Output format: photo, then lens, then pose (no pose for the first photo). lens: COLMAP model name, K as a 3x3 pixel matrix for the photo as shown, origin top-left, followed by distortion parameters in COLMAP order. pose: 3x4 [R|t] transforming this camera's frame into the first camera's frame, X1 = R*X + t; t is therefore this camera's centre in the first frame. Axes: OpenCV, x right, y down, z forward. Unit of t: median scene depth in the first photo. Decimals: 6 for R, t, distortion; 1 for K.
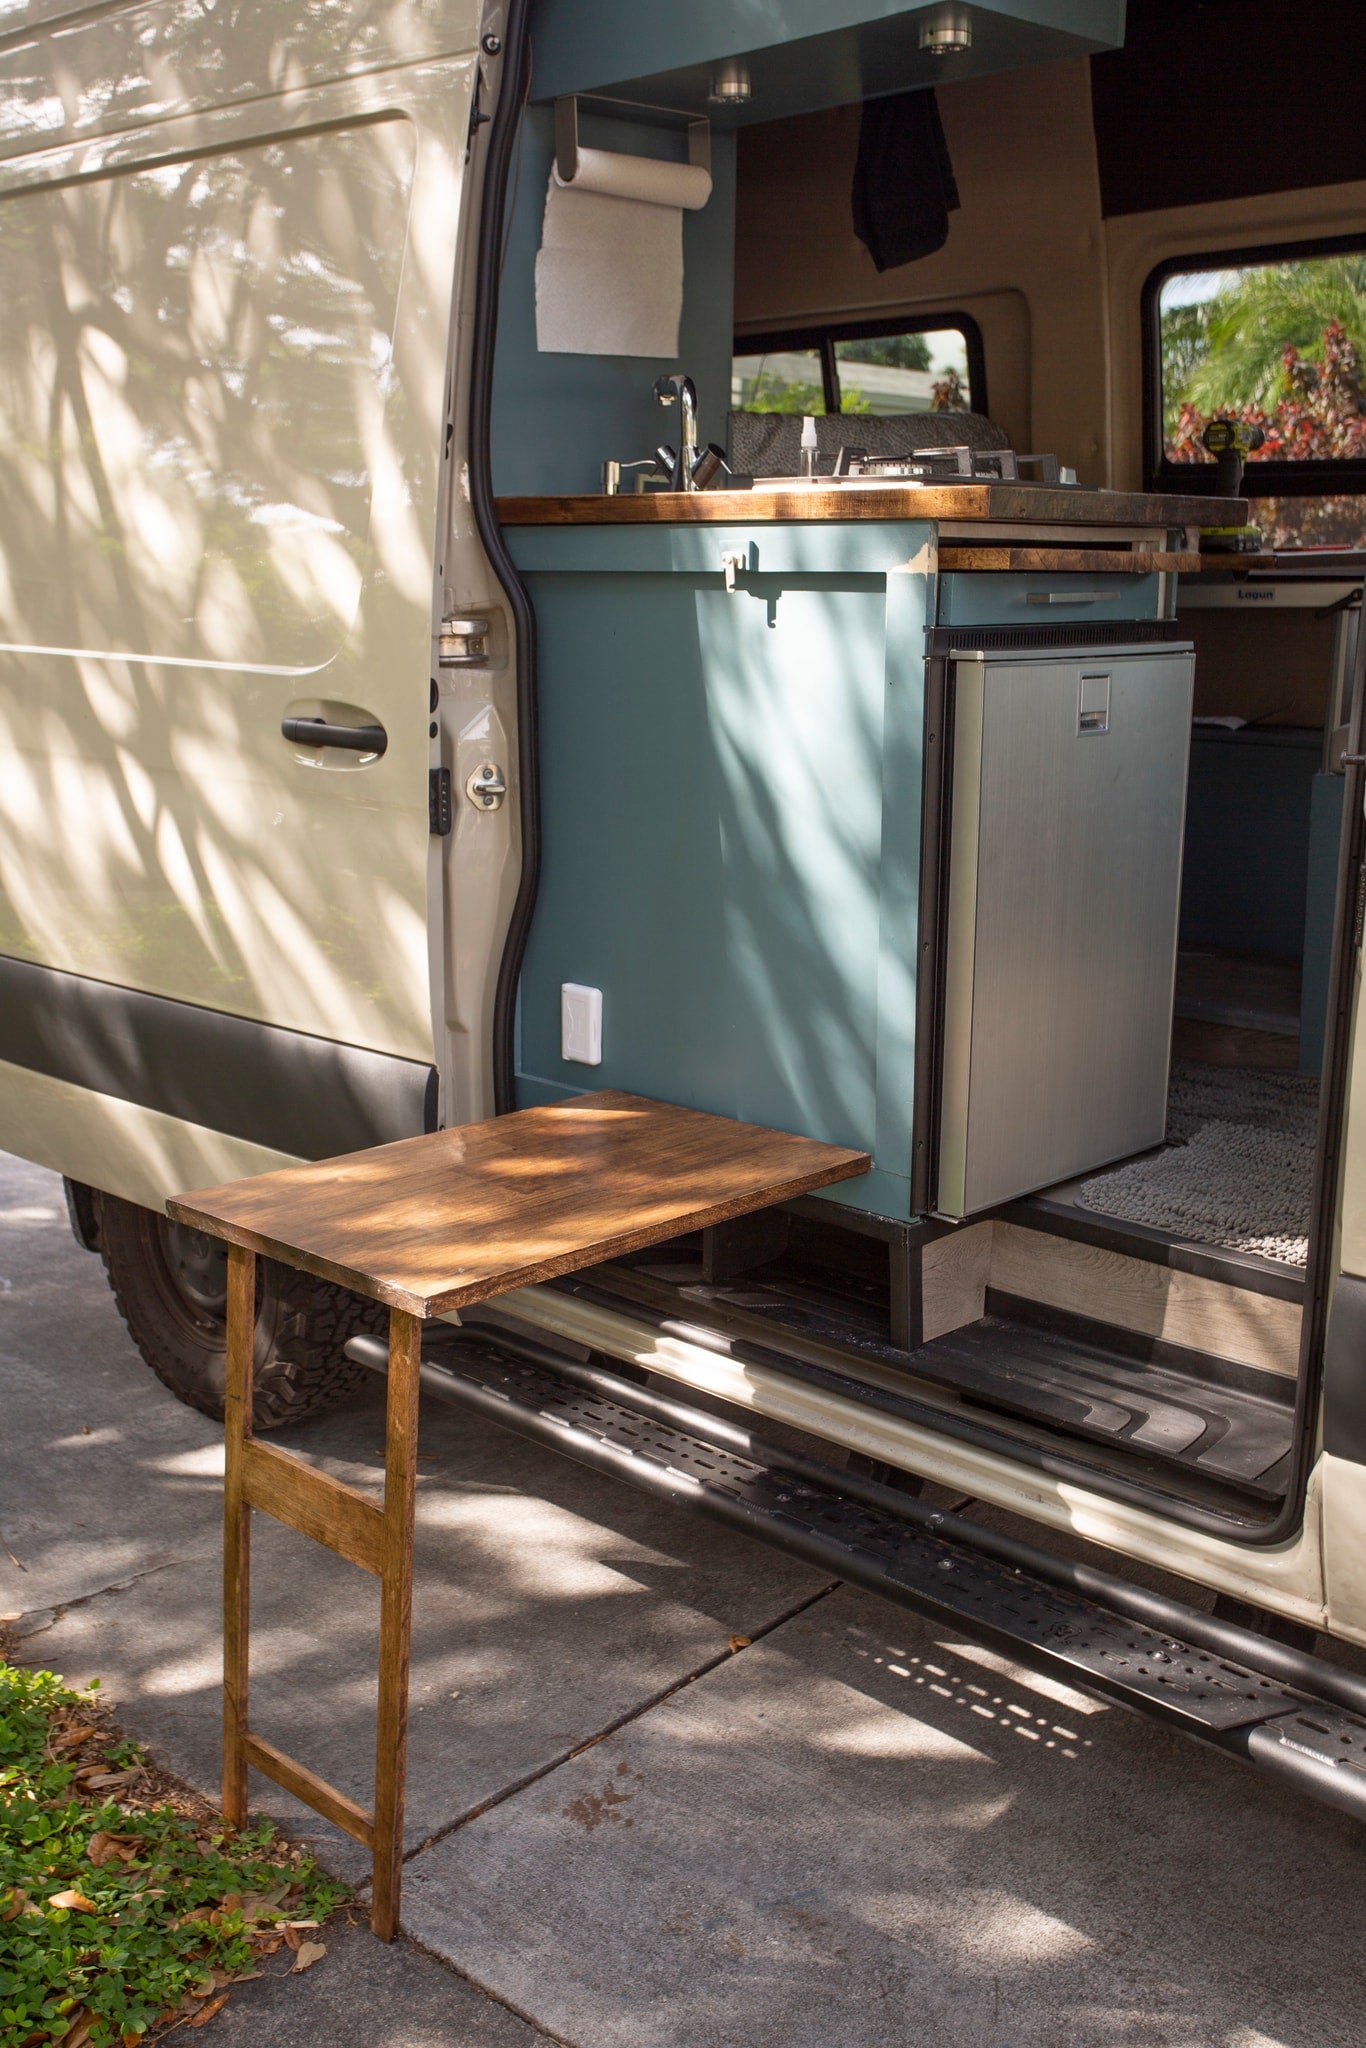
lens RADIAL K [[2007.7, 0, 641.5], [0, 2007.7, 1026.3], [0, 0, 1]] dist [0.002290, 0.109577]
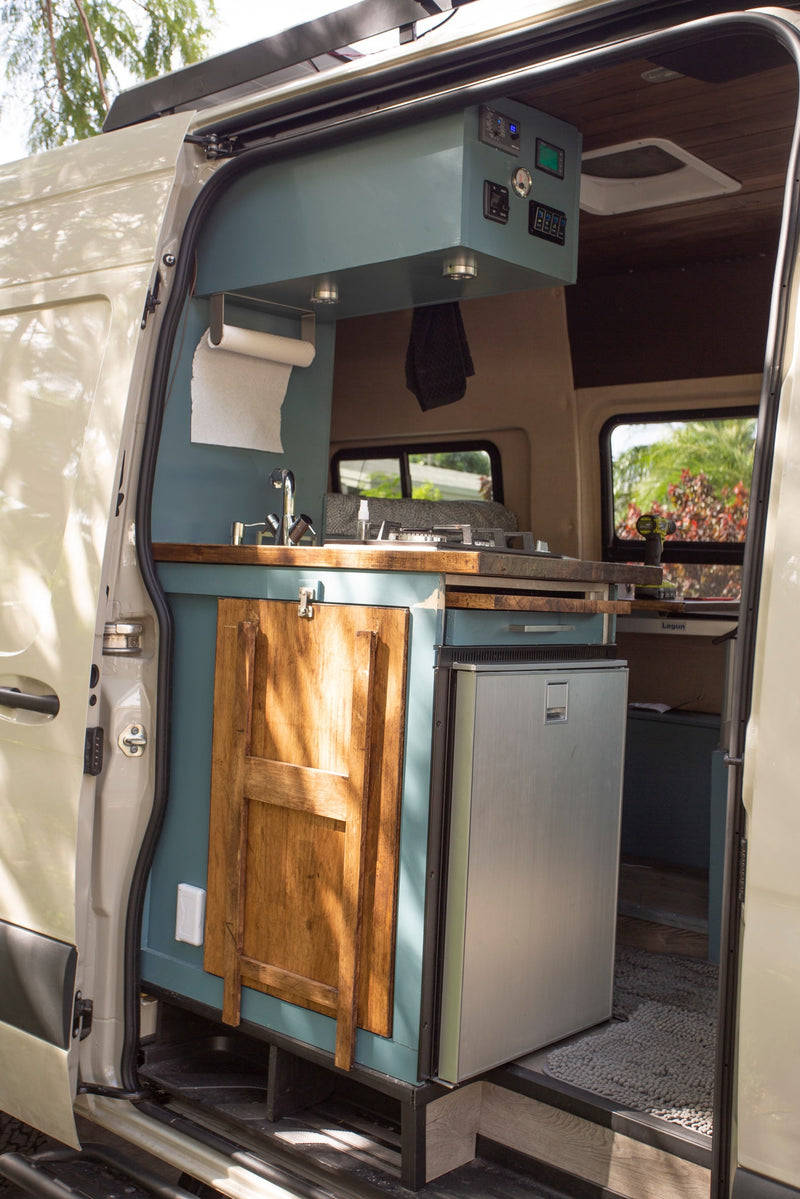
lens RADIAL K [[1175.4, 0, 375.7], [0, 1175.4, 600.8], [0, 0, 1]] dist [0.002290, 0.109577]
pose [[0.998731, 0.043267, 0.025777, 0.068931], [-0.037160, 0.978536, -0.202700, -0.054244], [-0.033994, 0.201485, 0.978902, 0.164512]]
